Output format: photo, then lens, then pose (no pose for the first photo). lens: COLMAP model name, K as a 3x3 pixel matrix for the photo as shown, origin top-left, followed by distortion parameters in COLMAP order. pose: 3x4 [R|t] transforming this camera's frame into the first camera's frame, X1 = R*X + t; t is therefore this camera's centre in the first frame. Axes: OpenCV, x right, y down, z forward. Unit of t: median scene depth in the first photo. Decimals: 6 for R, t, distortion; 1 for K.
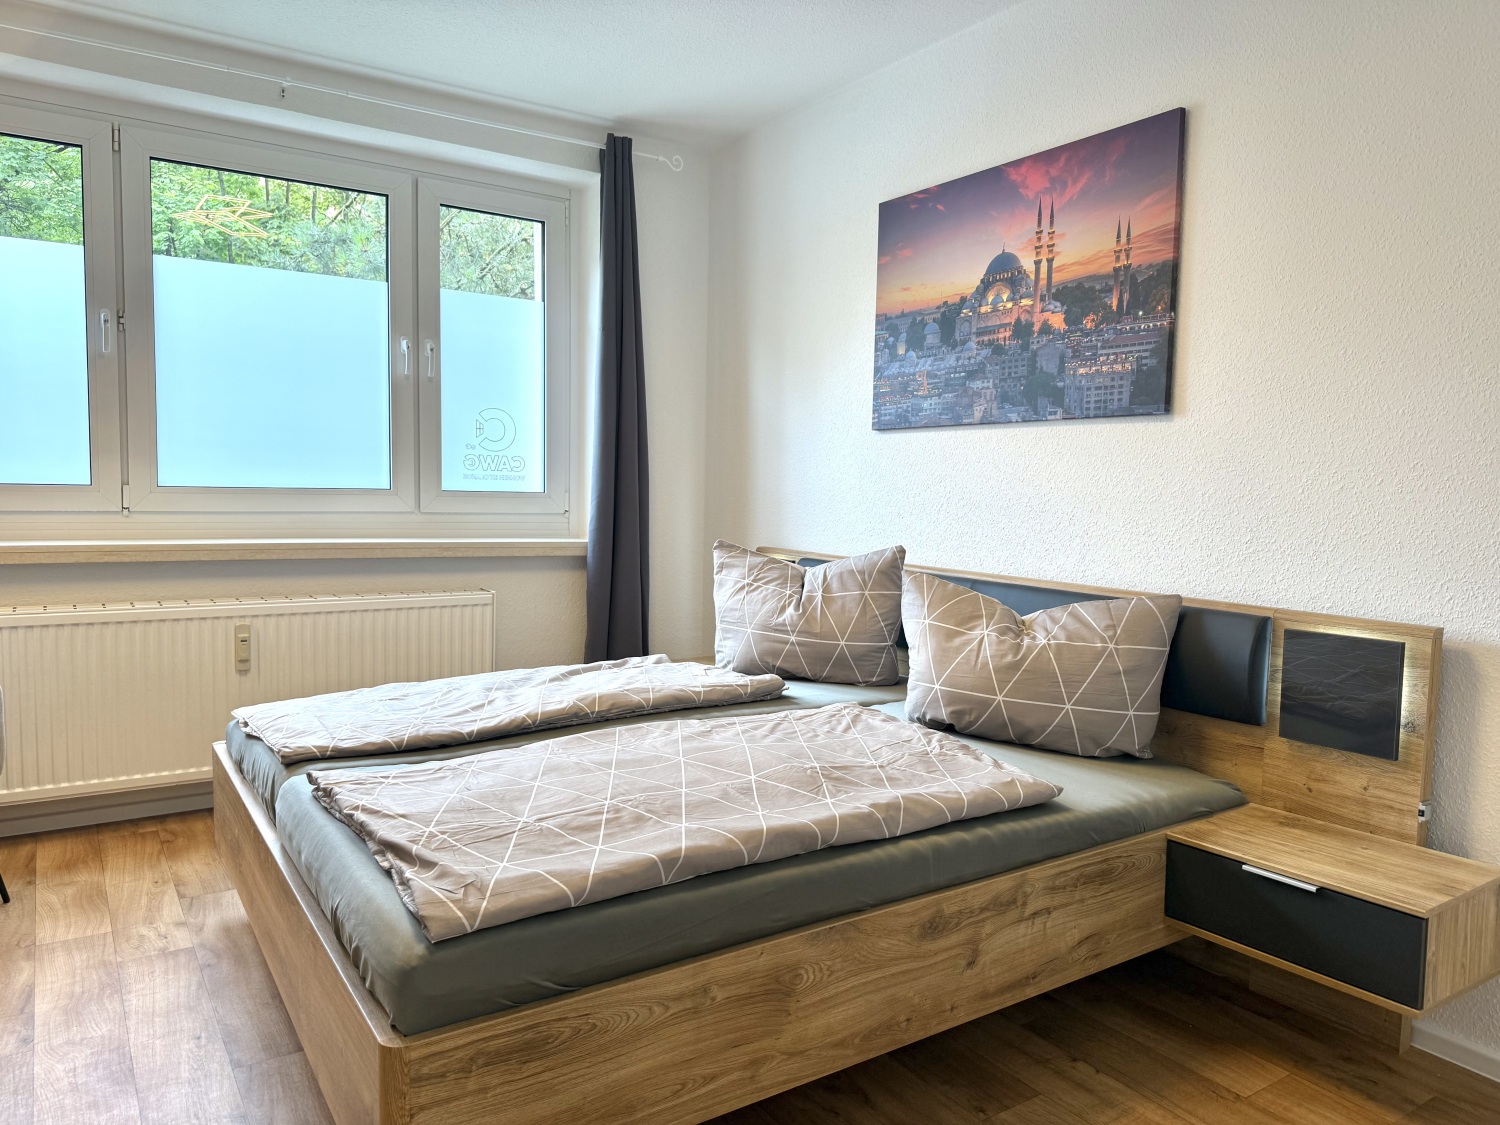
lens RADIAL K [[1050.5, 0, 750.0], [0, 1050.5, 562.5], [0, 0, 1]] dist [0.004979, -0.001981]
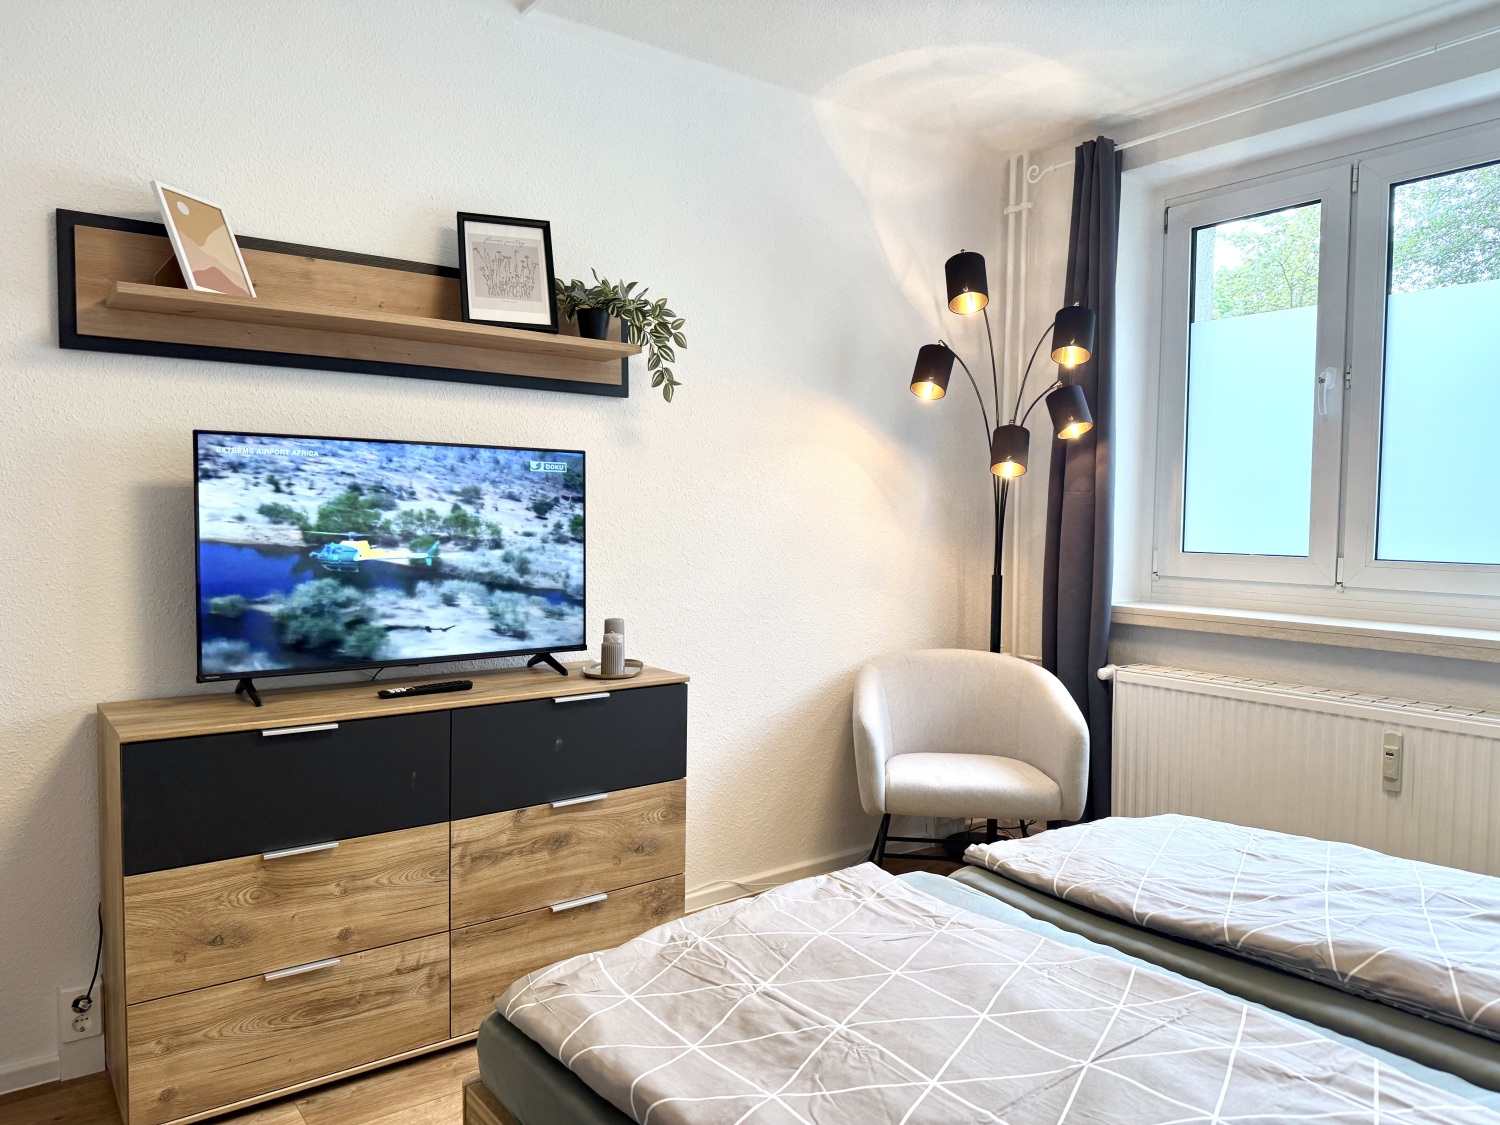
lens RADIAL K [[1050.5, 0, 750.0], [0, 1050.5, 562.5], [0, 0, 1]] dist [0.004979, -0.001981]
pose [[0.056210, 0.026803, -0.998059, 0.341415], [-0.085814, 0.996070, 0.021917, -0.055540], [0.994724, 0.084416, 0.058289, 0.541071]]
